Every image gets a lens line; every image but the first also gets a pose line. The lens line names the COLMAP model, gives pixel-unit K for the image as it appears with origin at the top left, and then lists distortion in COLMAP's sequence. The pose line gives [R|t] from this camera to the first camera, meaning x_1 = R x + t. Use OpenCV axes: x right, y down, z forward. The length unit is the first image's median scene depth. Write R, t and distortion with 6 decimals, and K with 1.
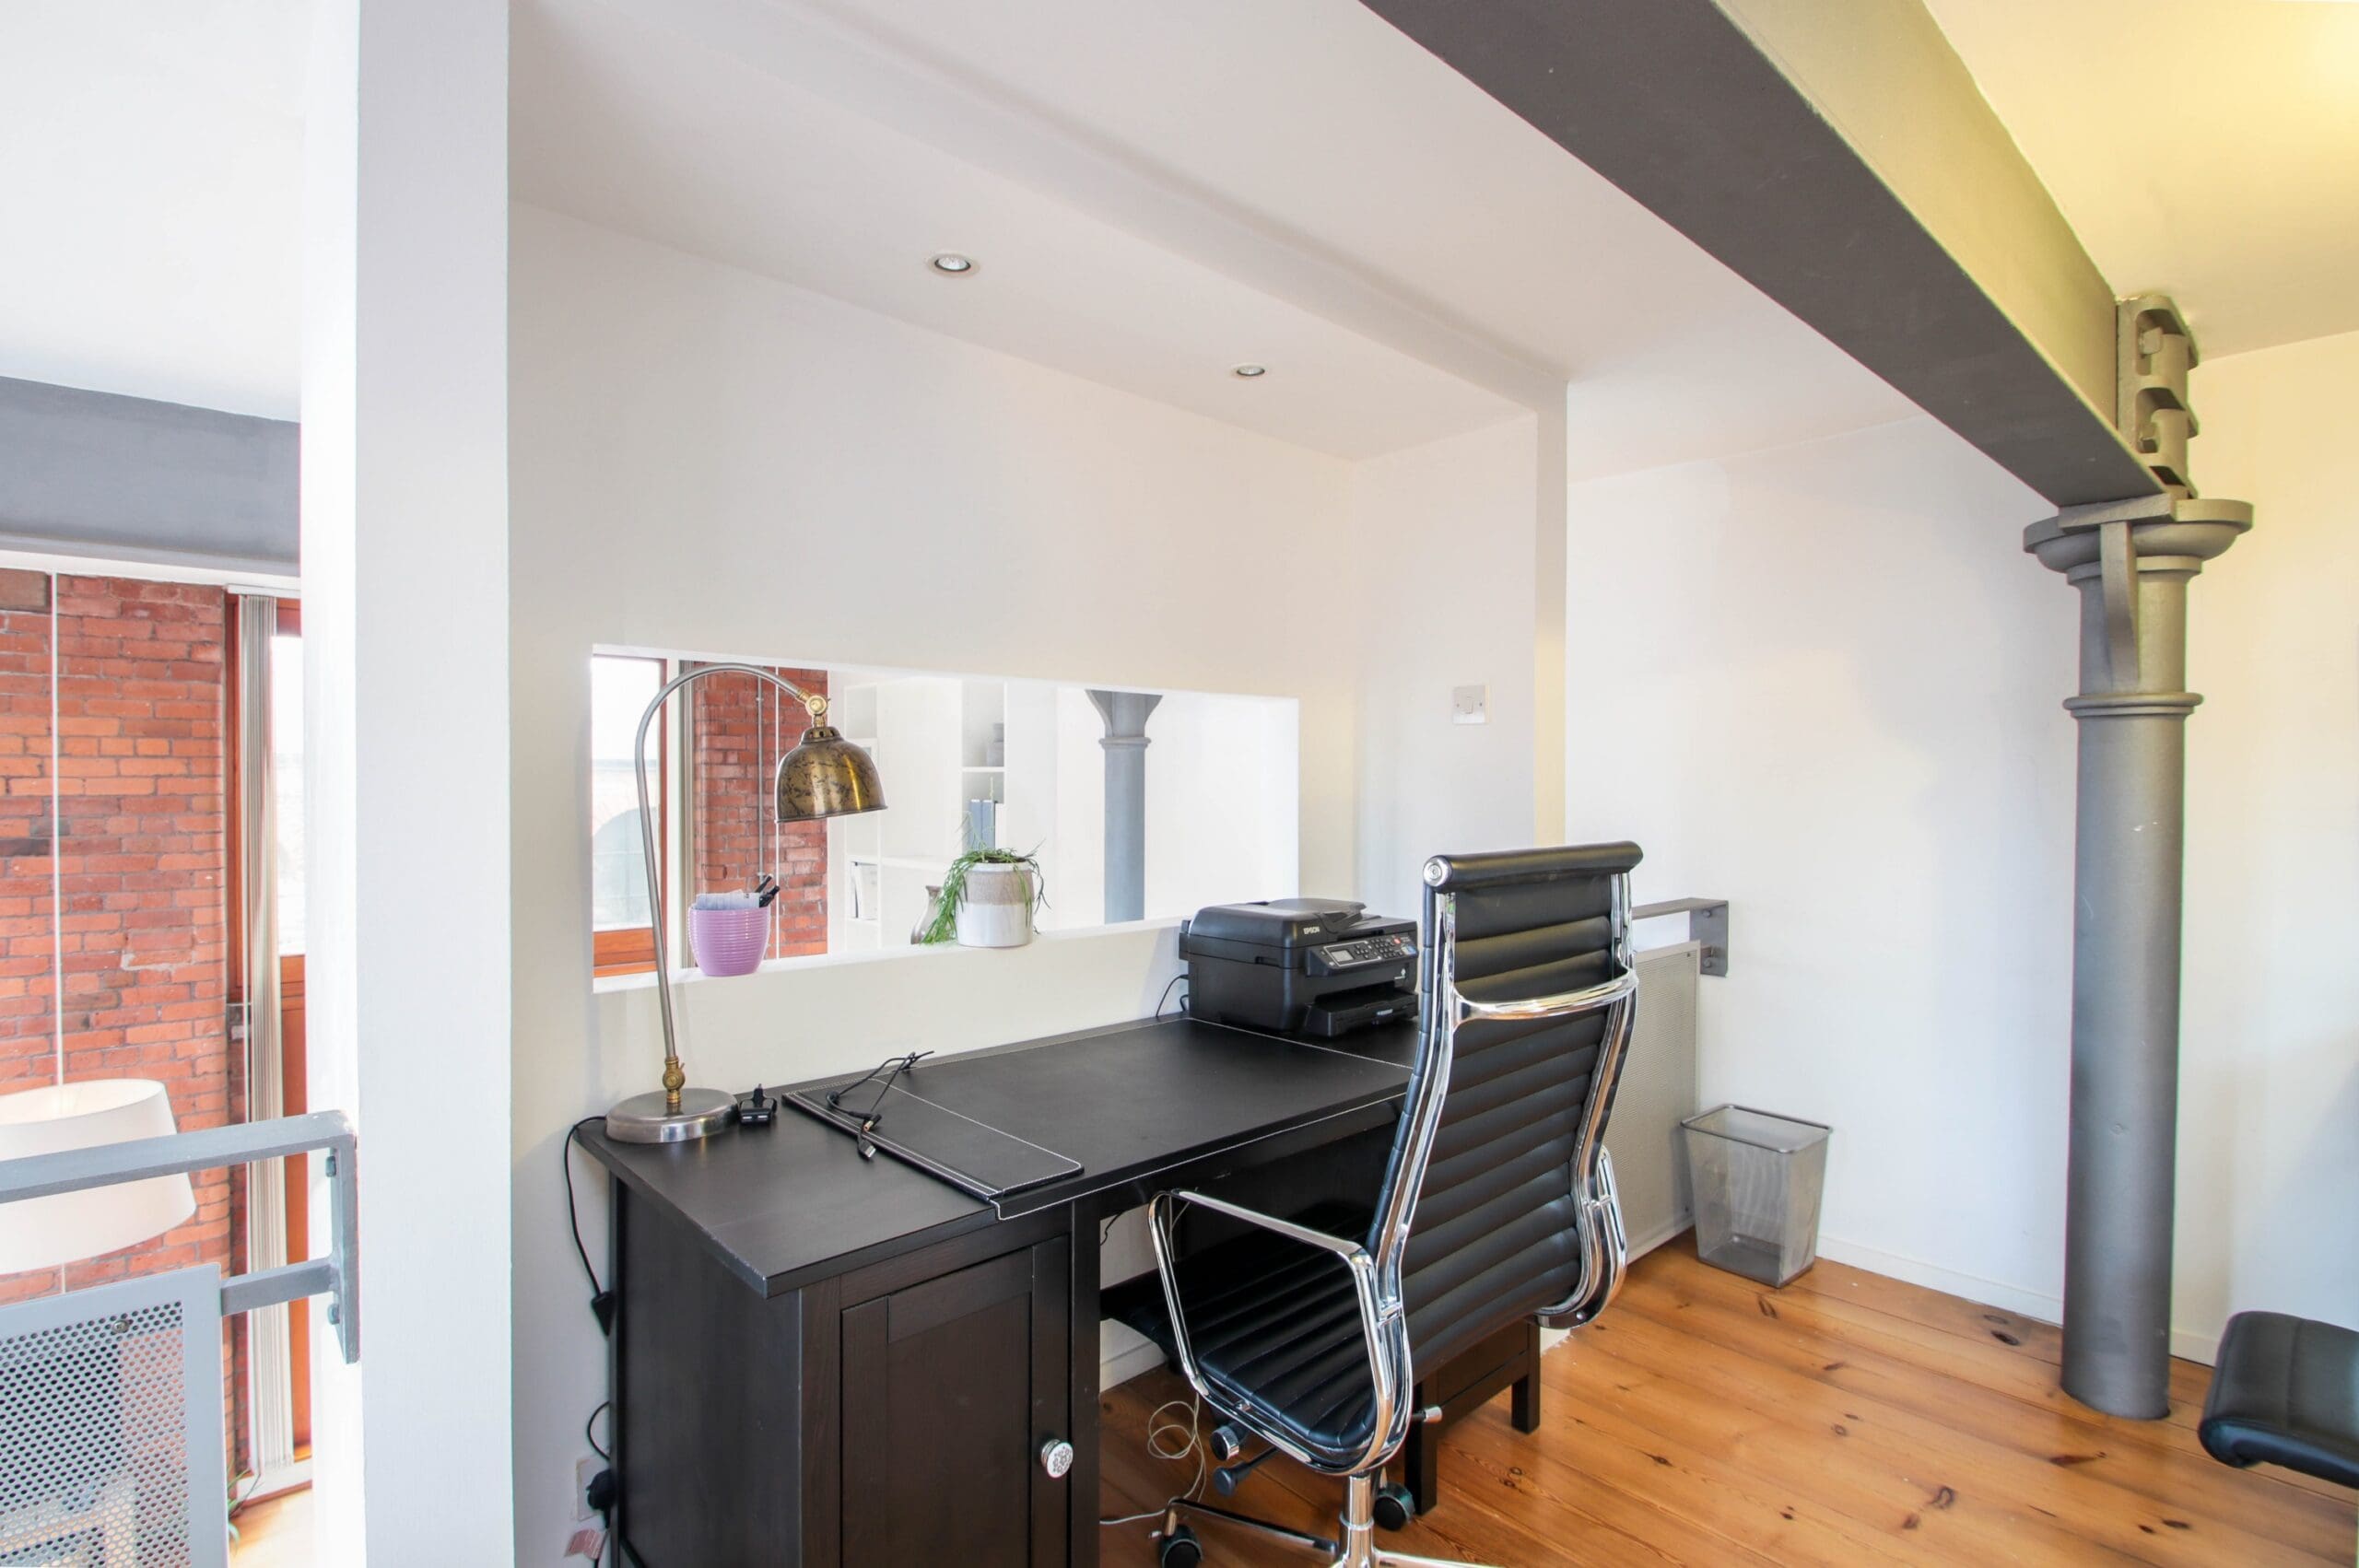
lens RADIAL K [[1139.2, 0, 1175.1], [0, 1139.2, 780.5], [0, 0, 1]] dist [-0.028809, -0.005239]
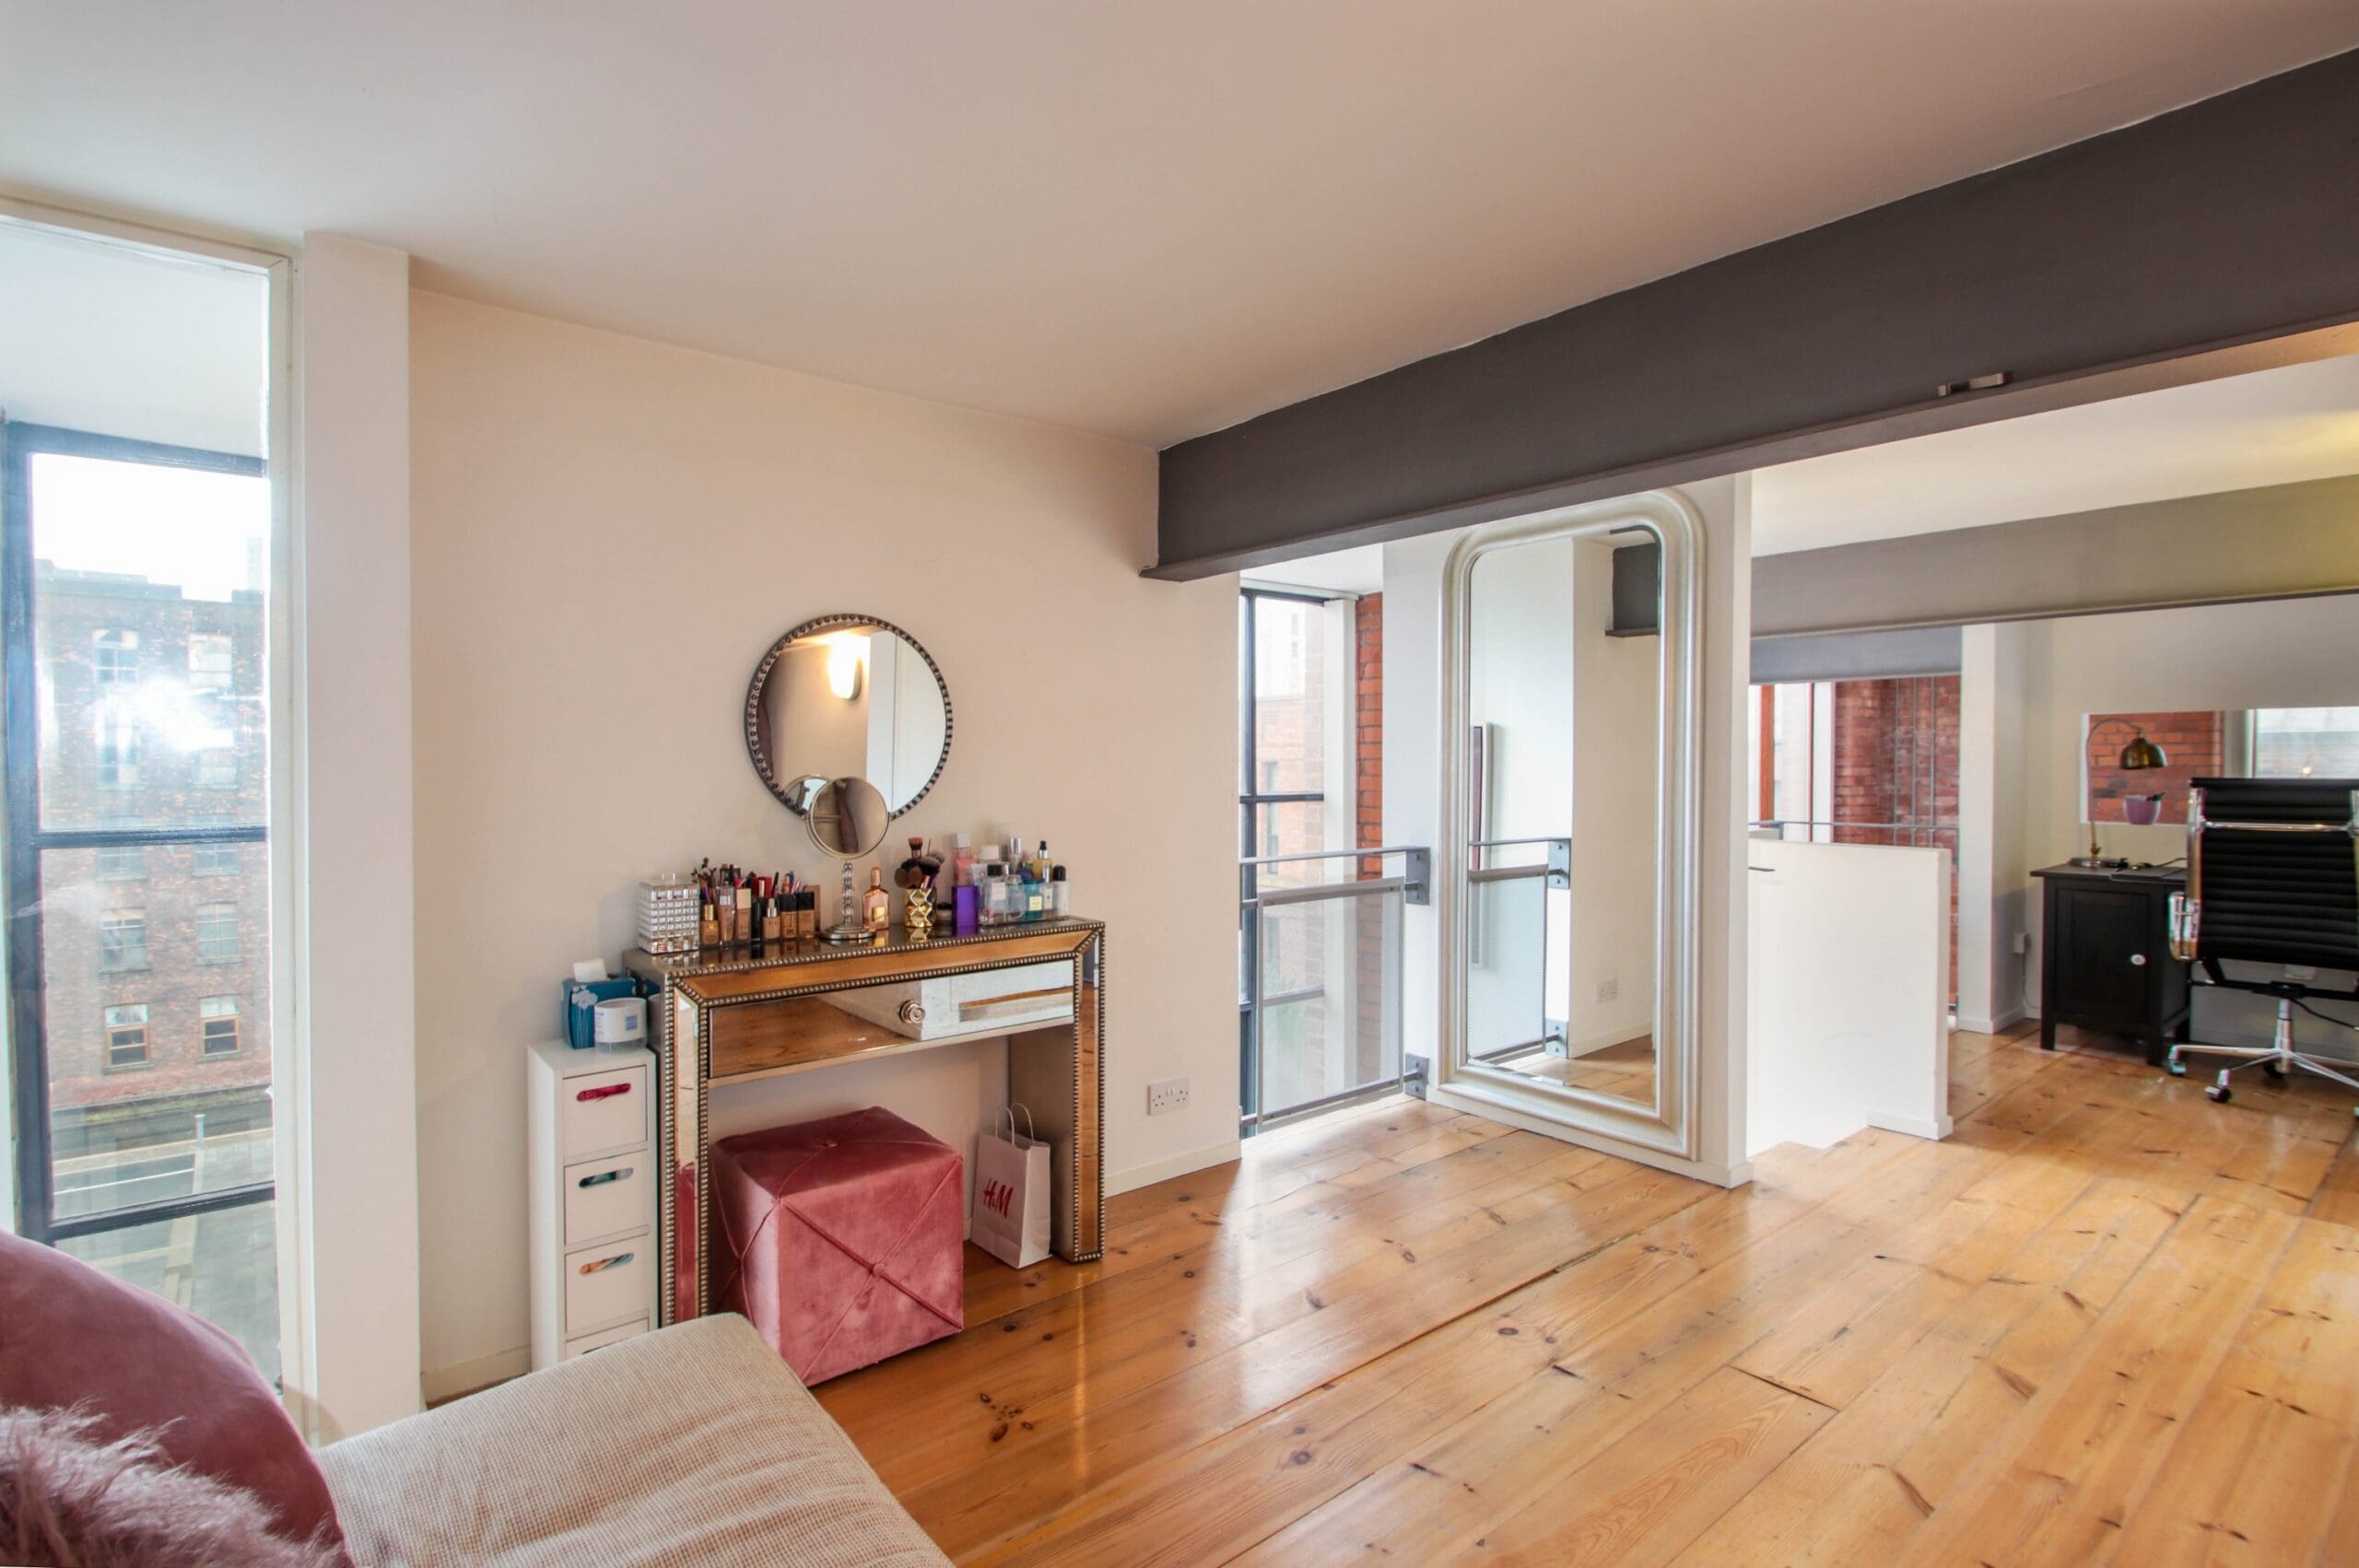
lens RADIAL K [[1139.2, 0, 1179.6], [0, 1139.2, 783.0], [0, 0, 1]] dist [-0.028809, -0.005239]
pose [[-0.068466, 0.020677, -0.997439, 0.916096], [0.000239, 0.999786, 0.020709, 0.004687], [0.997653, 0.001179, -0.068457, -0.435023]]
